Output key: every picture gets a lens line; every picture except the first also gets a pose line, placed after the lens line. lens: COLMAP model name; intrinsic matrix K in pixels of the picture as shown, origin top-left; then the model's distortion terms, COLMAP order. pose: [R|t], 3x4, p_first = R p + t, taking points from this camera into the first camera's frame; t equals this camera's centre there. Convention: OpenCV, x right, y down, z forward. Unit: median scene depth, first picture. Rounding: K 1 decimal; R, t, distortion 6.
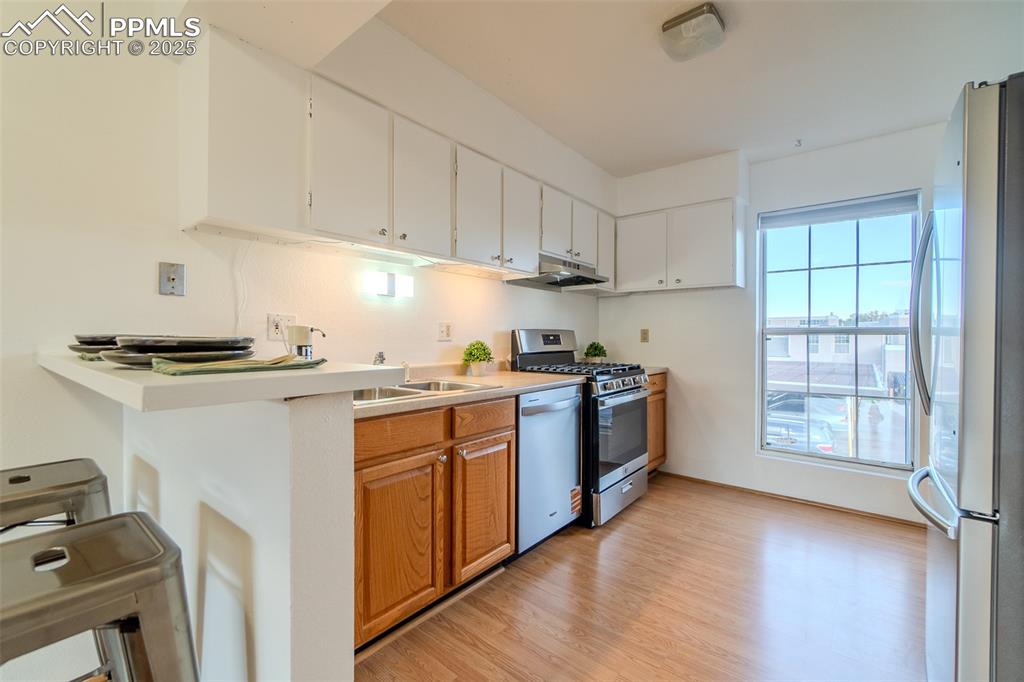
lens RADIAL K [[435.6, 0, 507.8], [0, 435.6, 339.4], [0, 0, 1]] dist [-0.005770, -0.000202]
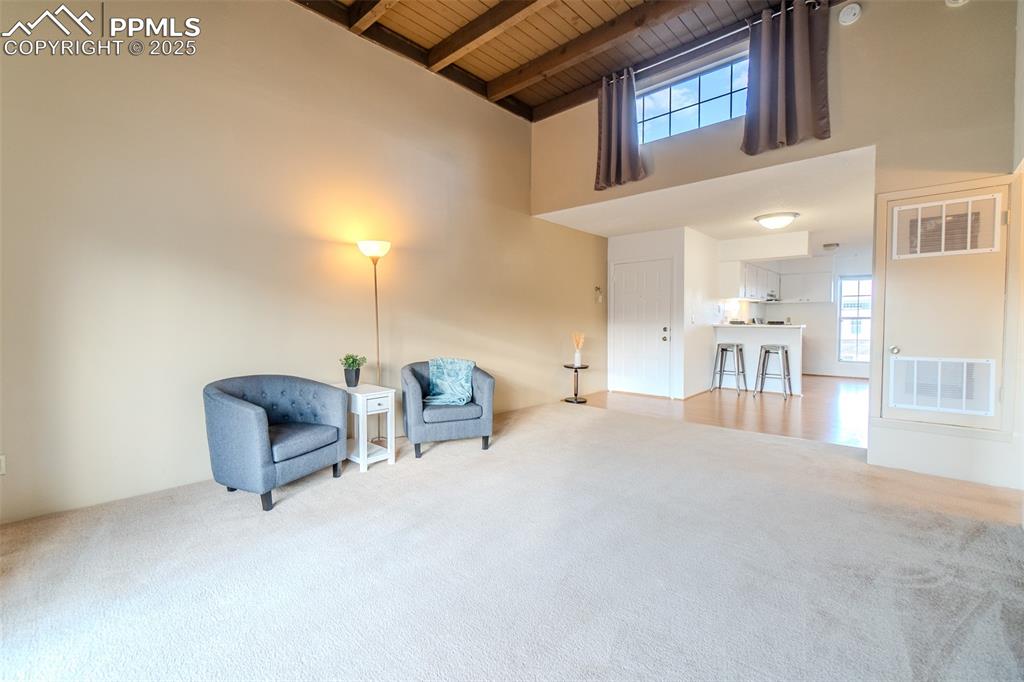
lens RADIAL K [[441.6, 0, 504.2], [0, 441.6, 337.1], [0, 0, 1]] dist [-0.002580, 0.000514]
pose [[0.998497, -0.001102, -0.054794, -1.421643], [0.002940, 0.999436, 0.033461, -0.000599], [0.054726, -0.033572, 0.997937, -1.959402]]
